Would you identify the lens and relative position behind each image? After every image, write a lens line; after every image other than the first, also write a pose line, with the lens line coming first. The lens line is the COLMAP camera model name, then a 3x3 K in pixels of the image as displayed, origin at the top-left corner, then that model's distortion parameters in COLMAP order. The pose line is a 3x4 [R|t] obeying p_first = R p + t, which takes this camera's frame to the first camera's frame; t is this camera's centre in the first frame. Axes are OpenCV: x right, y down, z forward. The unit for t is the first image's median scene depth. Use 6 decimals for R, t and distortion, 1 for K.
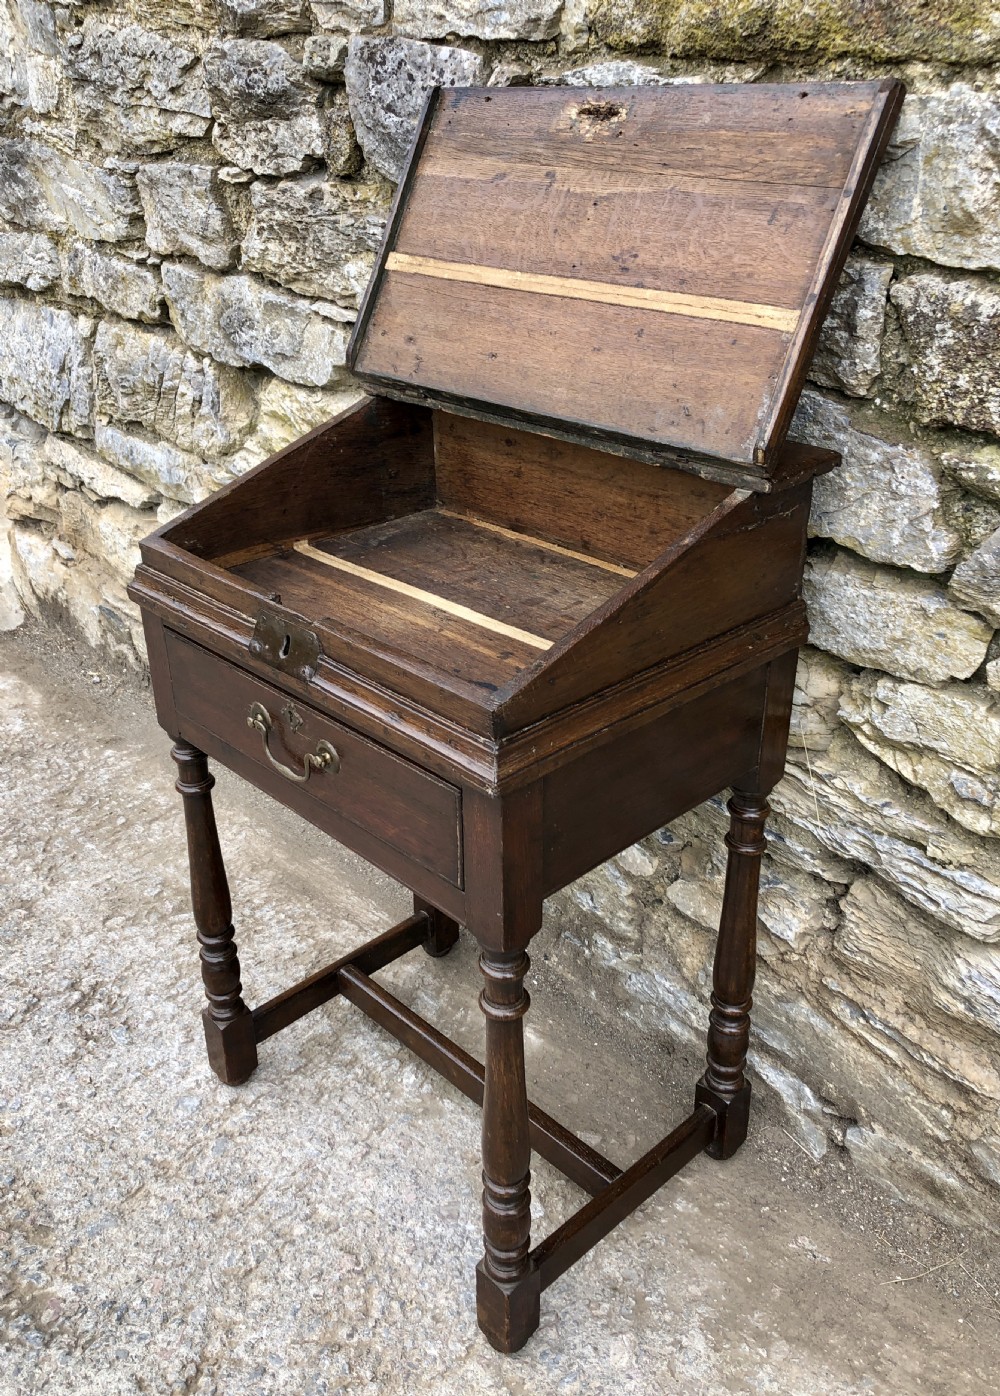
lens RADIAL K [[1234.1, 0, 483.5], [0, 1234.1, 664.8], [0, 0, 1]] dist [-0.004530, 0.043839]
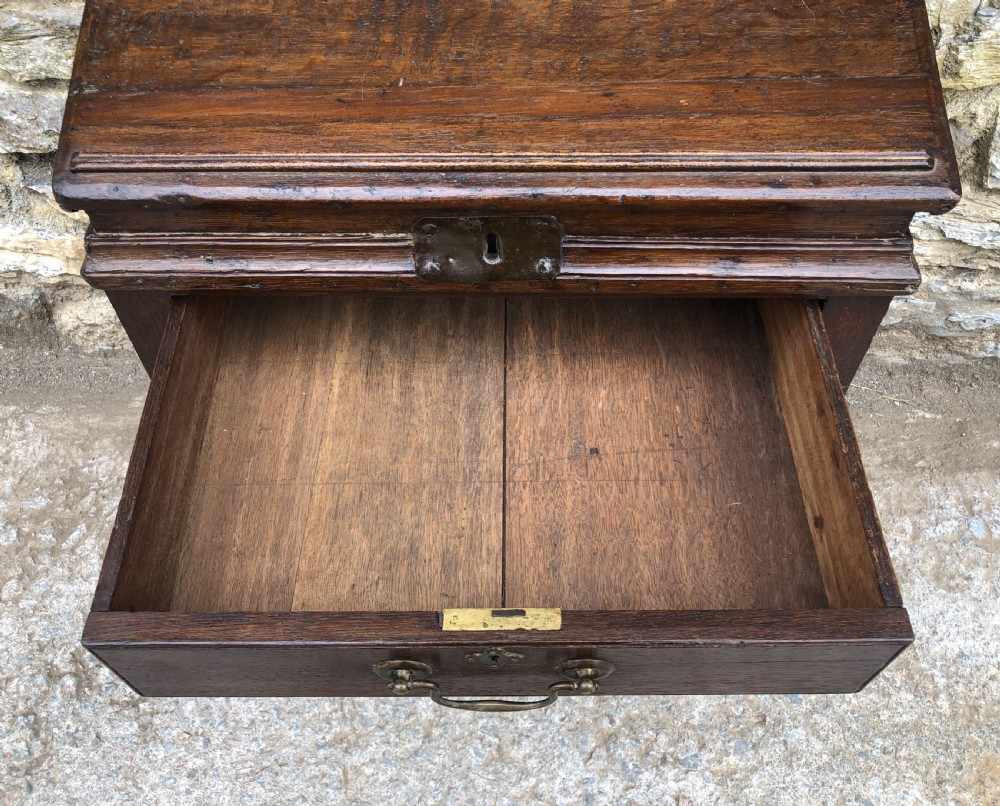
lens RADIAL K [[902.2, 0, 487.4], [0, 902.2, 397.1], [0, 0, 1]] dist [0.022622, -0.020243]
pose [[0.701101, -0.567930, 0.431177, -0.413532], [0.313179, 0.788492, 0.529338, -0.214478], [-0.640606, -0.236084, 0.730676, 0.546408]]
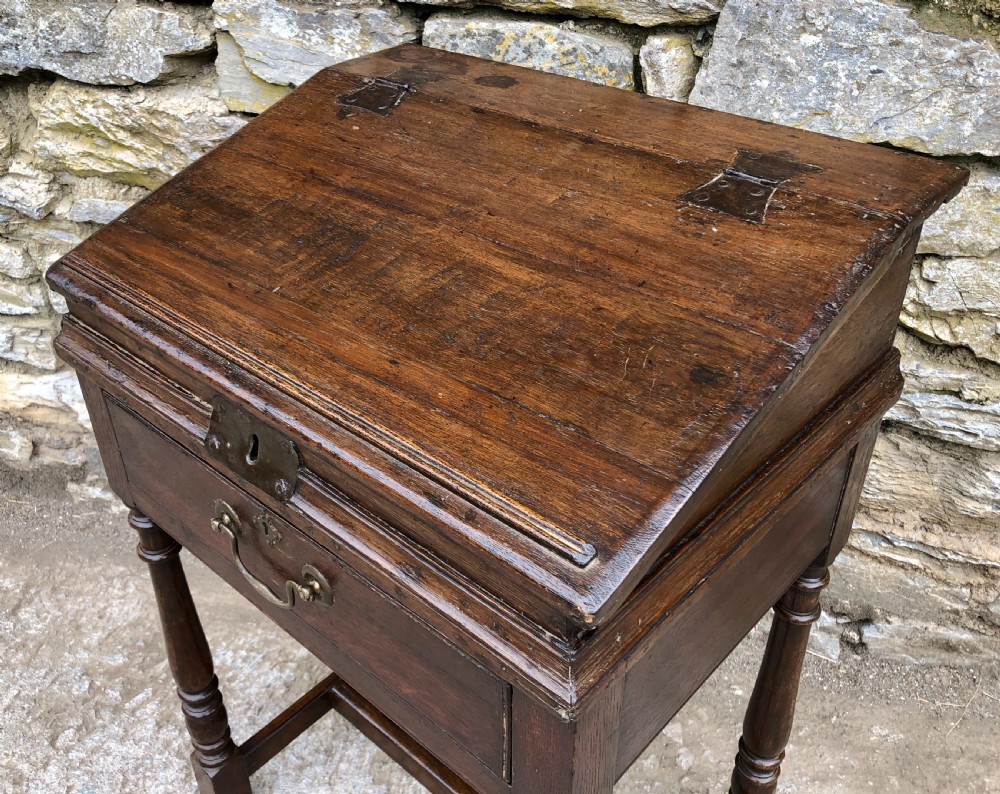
lens RADIAL K [[961.7, 0, 468.1], [0, 961.7, 384.9], [0, 0, 1]] dist [0.008122, 0.000000]
pose [[0.847725, -0.303686, 0.434898, -0.440499], [0.241508, 0.950955, 0.193284, -0.150829], [-0.472266, -0.058821, 0.879491, 0.437214]]
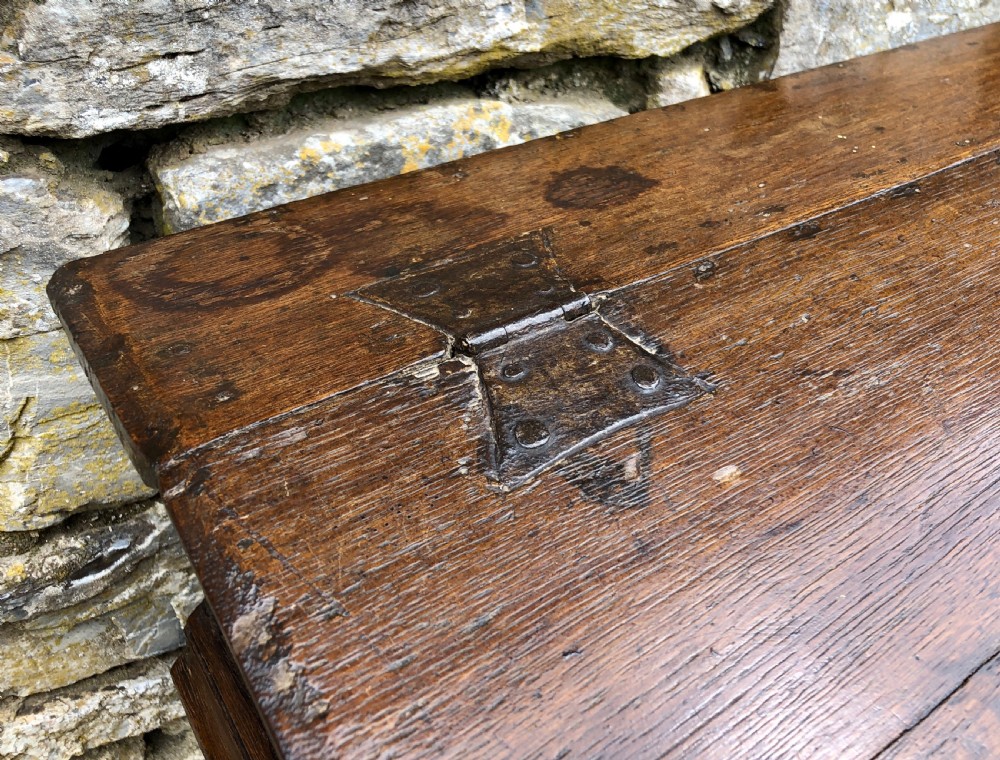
lens RADIAL K [[947.9, 0, 570.1], [0, 947.9, 319.6], [0, 0, 1]] dist [0.011668, 0.000000]
pose [[0.136803, -0.502901, 0.853449, -0.249275], [0.429583, 0.806440, 0.406341, -0.335733], [-0.892605, 0.311039, 0.326361, 1.054975]]
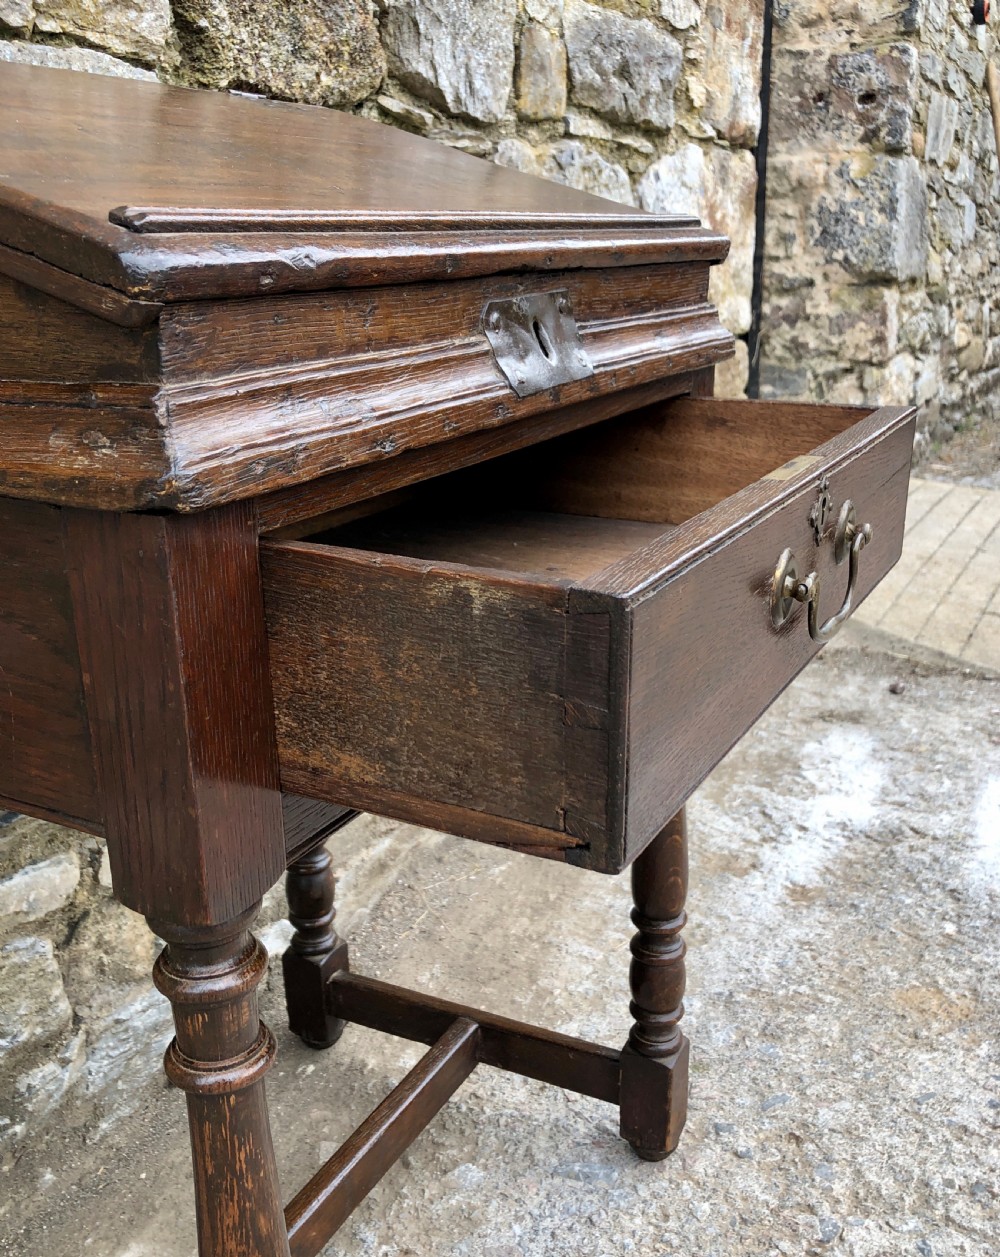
lens RADIAL K [[1208.8, 0, 509.2], [0, 1208.8, 662.3], [0, 0, 1]] dist [0.008122, 0.000000]
pose [[-0.331896, -0.289491, 0.897797, -0.636280], [0.430040, 0.800659, 0.417146, -0.123458], [-0.839589, 0.524538, -0.141243, 1.083893]]
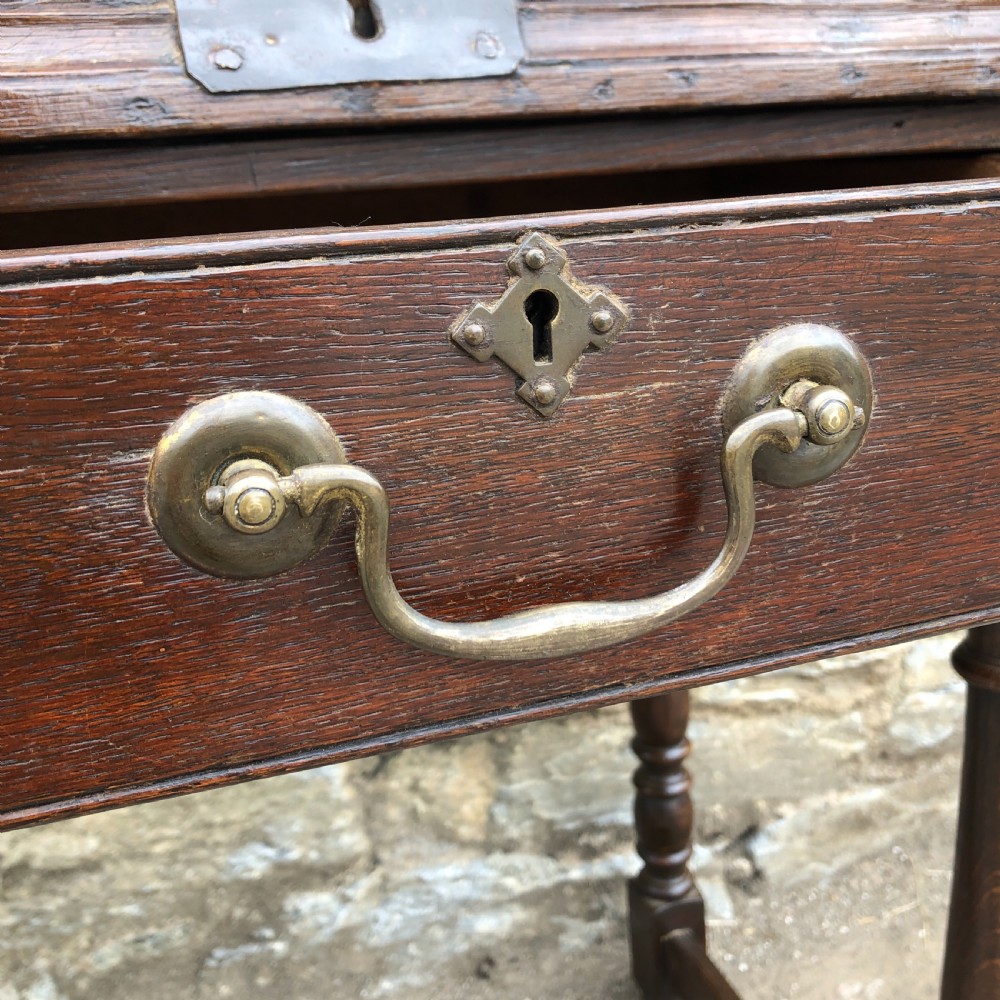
lens RADIAL K [[1139.7, 0, 521.9], [0, 1139.7, 428.0], [0, 0, 1]] dist [-0.011274, 0.000000]
pose [[0.420302, -0.214337, 0.881706, -0.391677], [0.438782, 0.898546, 0.009268, 0.089049], [-0.794240, 0.382981, 0.471708, 0.811070]]
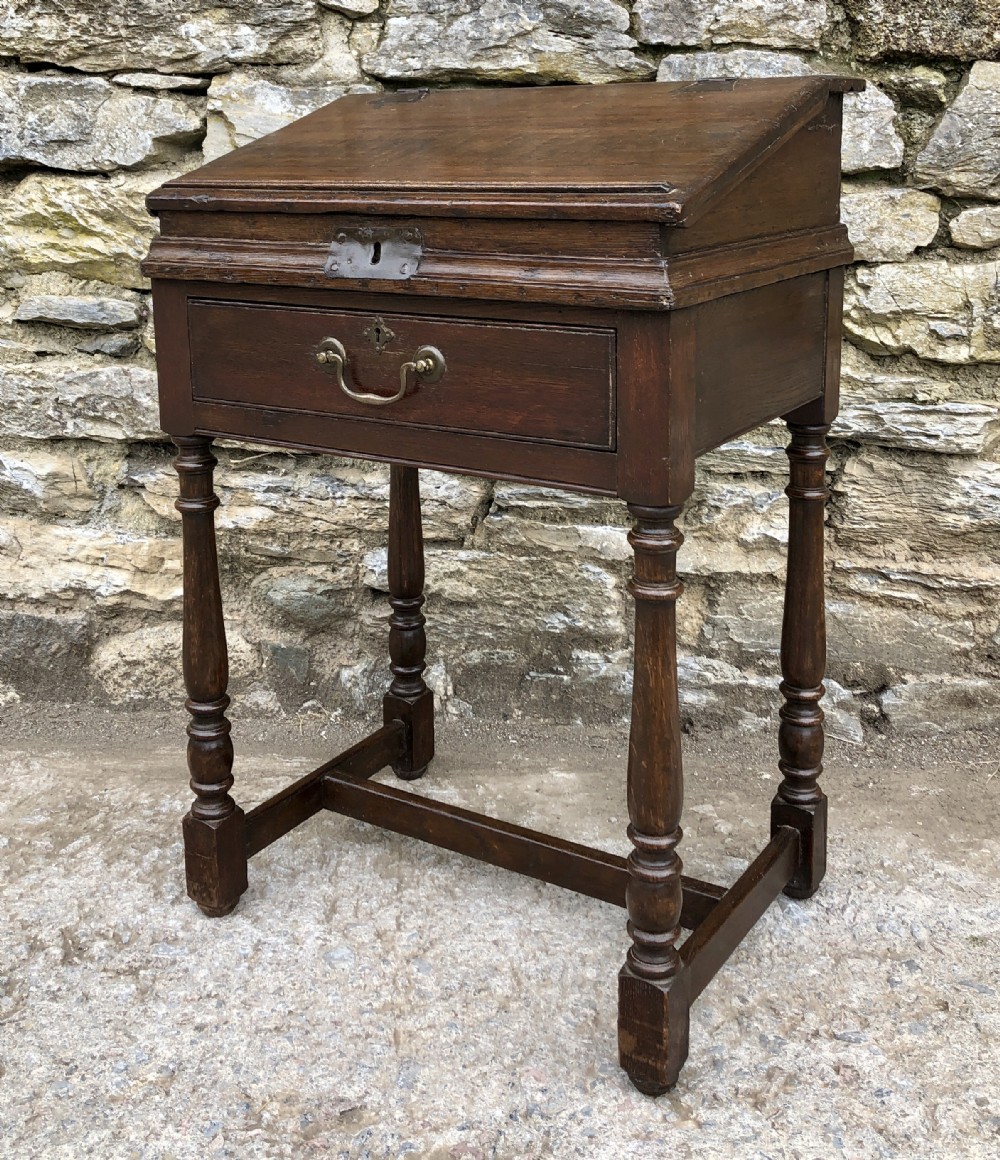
lens RADIAL K [[1387.4, 0, 471.7], [0, 1387.4, 358.4], [0, 0, 1]] dist [0.028949, 0.000000]
pose [[0.745376, -0.118855, 0.655964, -0.932357], [0.296341, 0.940488, -0.166326, 0.220612], [-0.597157, 0.318364, 0.736239, 0.221718]]
